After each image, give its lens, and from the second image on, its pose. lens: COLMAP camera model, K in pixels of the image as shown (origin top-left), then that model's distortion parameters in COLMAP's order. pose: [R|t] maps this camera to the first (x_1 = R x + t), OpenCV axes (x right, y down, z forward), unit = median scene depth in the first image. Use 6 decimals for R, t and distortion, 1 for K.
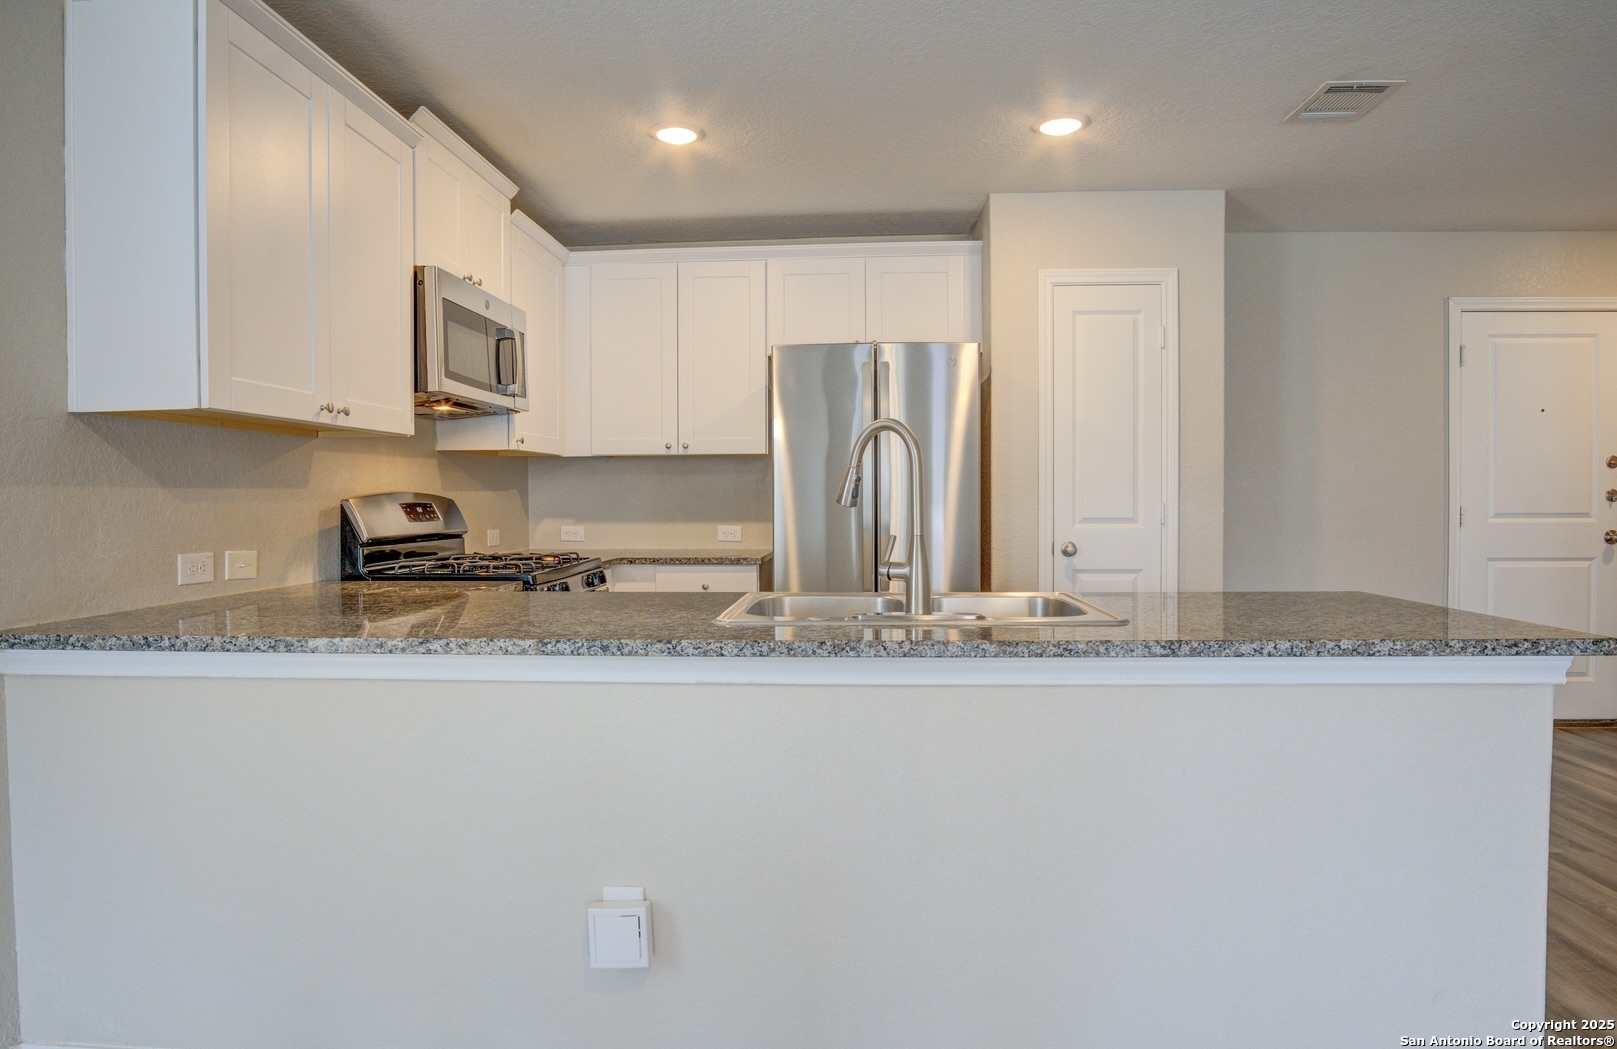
lens RADIAL K [[931.9, 0, 794.4], [0, 931.9, 521.2], [0, 0, 1]] dist [-0.042032, -0.000232]
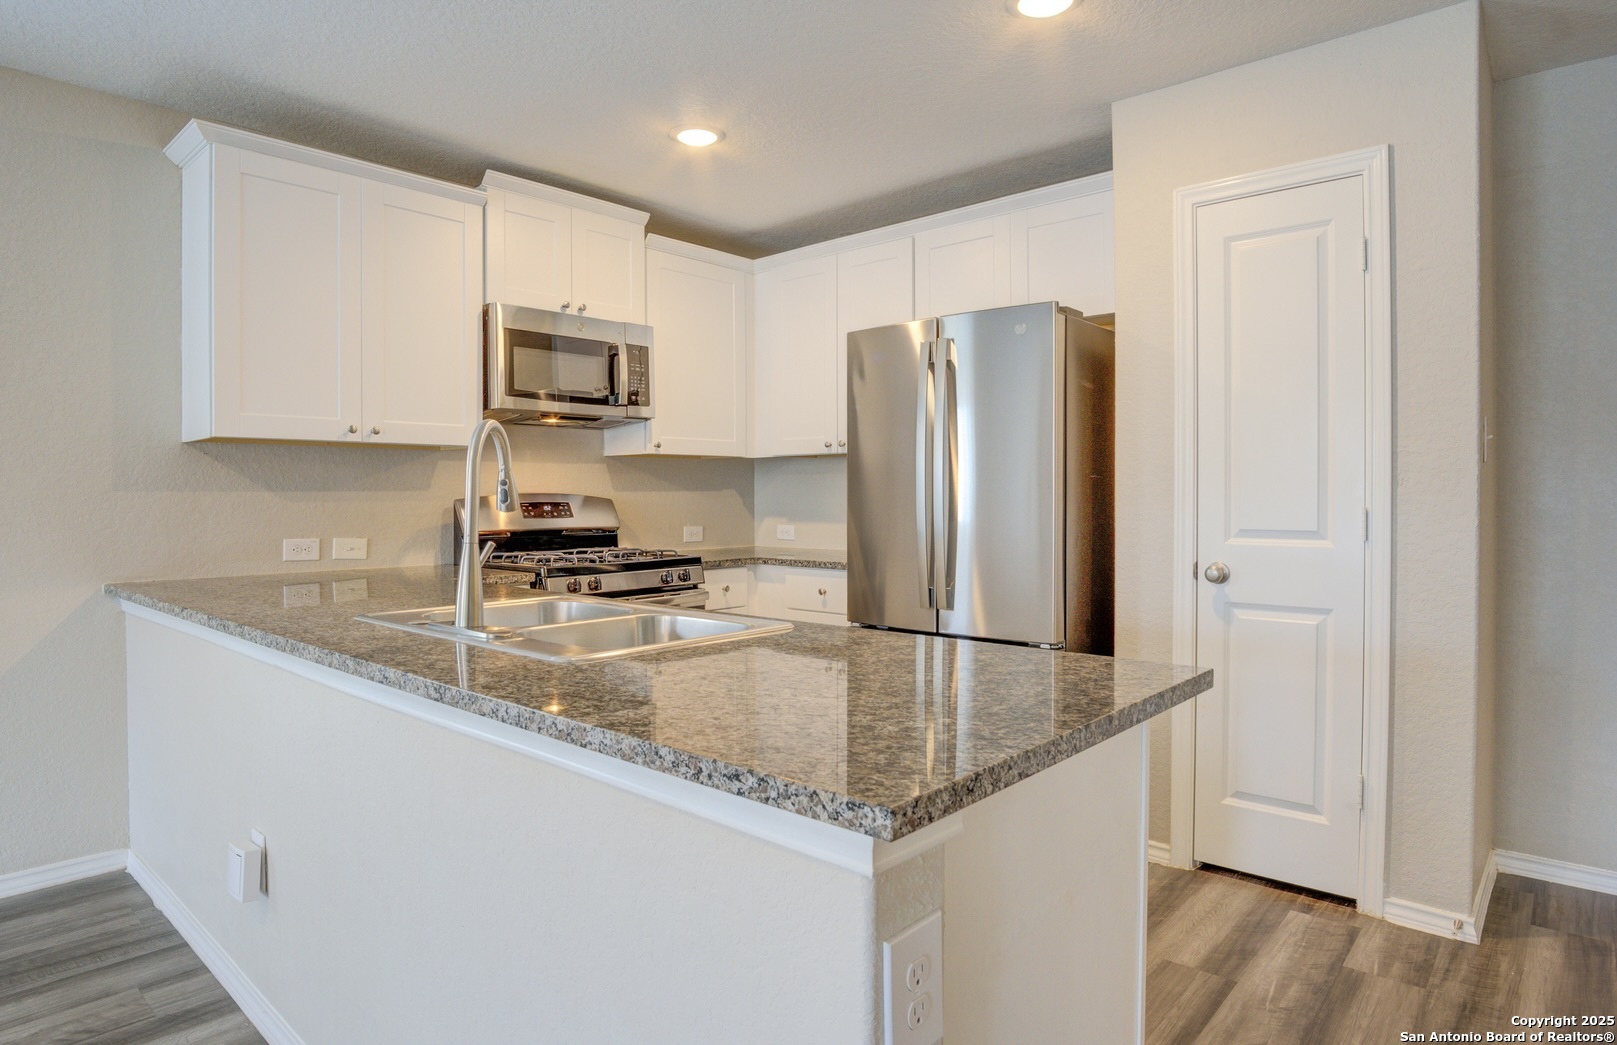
lens RADIAL K [[931.9, 0, 751.0], [0, 931.9, 506.7], [0, 0, 1]] dist [-0.042032, -0.000232]
pose [[0.765226, 0.009707, -0.643689, 0.629708], [-0.017079, 0.999840, -0.005226, -0.014341], [0.643535, 0.014992, 0.765270, 0.305053]]
